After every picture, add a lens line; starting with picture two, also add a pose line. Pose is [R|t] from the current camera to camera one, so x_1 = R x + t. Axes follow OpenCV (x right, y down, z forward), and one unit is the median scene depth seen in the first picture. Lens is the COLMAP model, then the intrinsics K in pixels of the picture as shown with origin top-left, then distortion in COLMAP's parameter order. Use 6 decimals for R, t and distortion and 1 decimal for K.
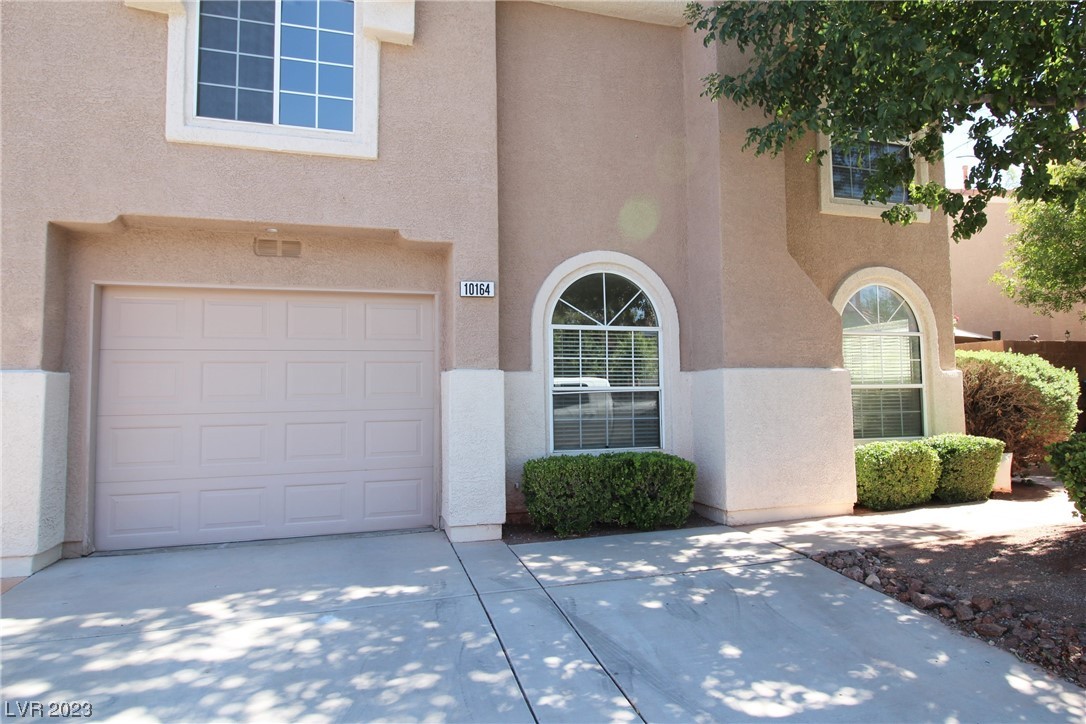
lens RADIAL K [[638.5, 0, 543.0], [0, 638.5, 362.0], [0, 0, 1]] dist [0.001648, -0.009447]
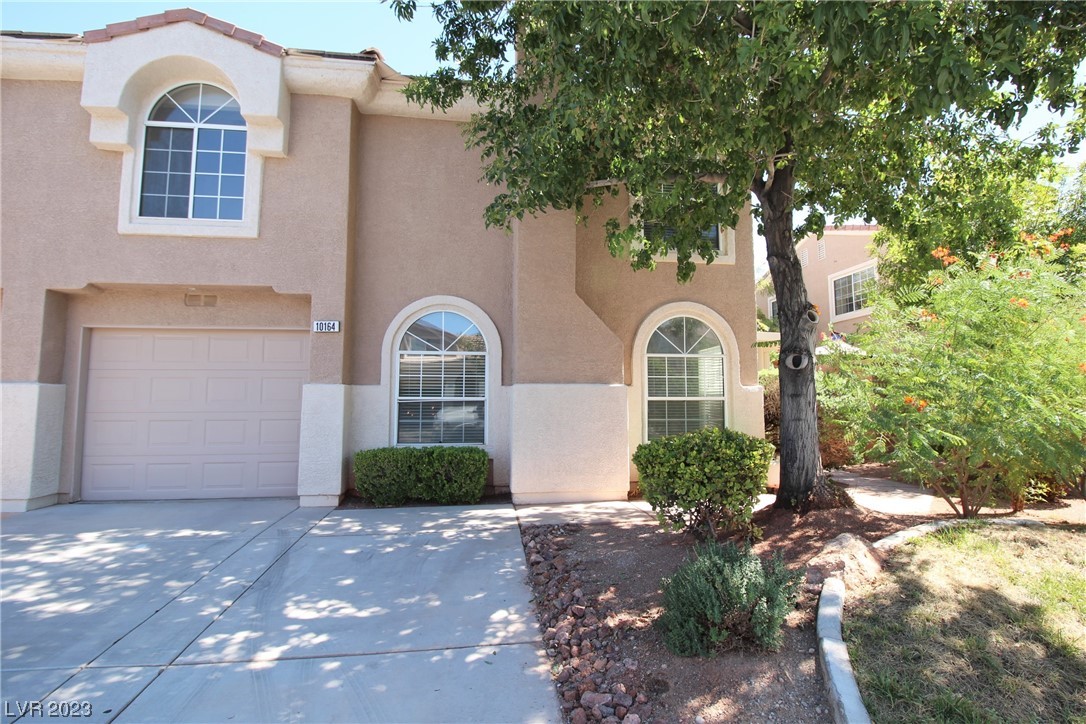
lens RADIAL K [[533.9, 0, 543.0], [0, 533.9, 362.0], [0, 0, 1]] dist [-0.001084, -0.014643]
pose [[0.987341, -0.000369, -0.158614, 0.563838], [-0.003092, 0.999763, -0.021572, -0.012554], [0.158584, 0.021789, 0.987105, -0.082008]]
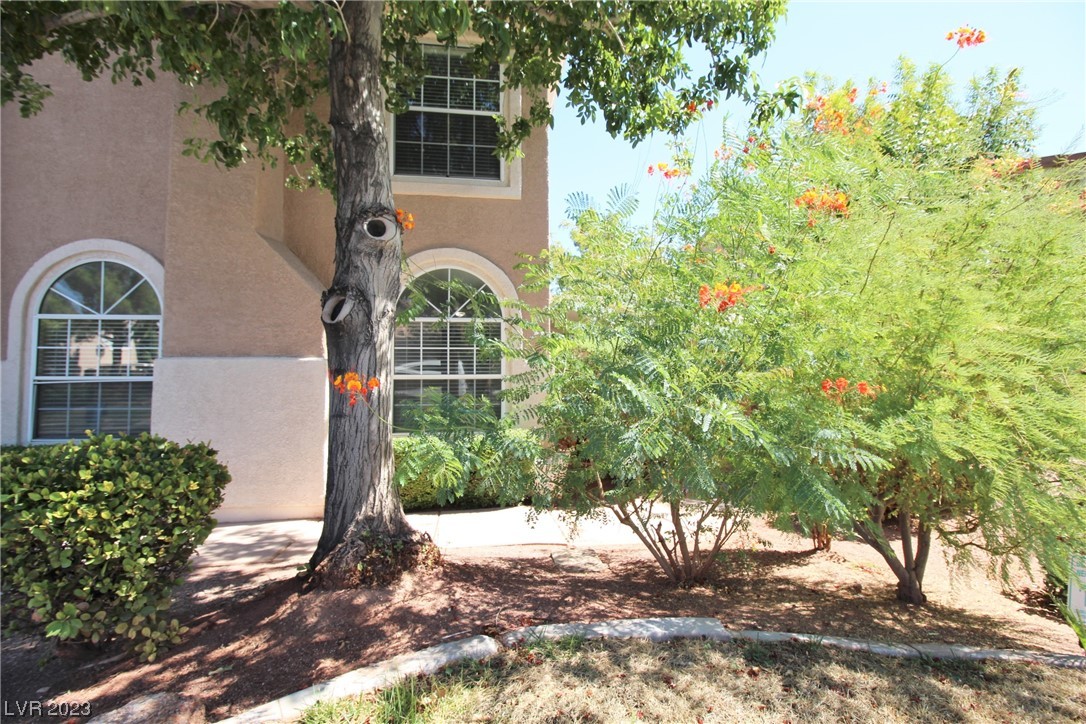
lens RADIAL K [[504.9, 0, 553.2], [0, 504.9, 357.1], [0, 0, 1]] dist [0.000111, -0.012820]
pose [[0.988957, -0.001788, -0.148189, 1.057277], [0.003357, 0.999941, 0.010337, 0.003576], [0.148162, -0.010721, 0.988905, 0.394486]]
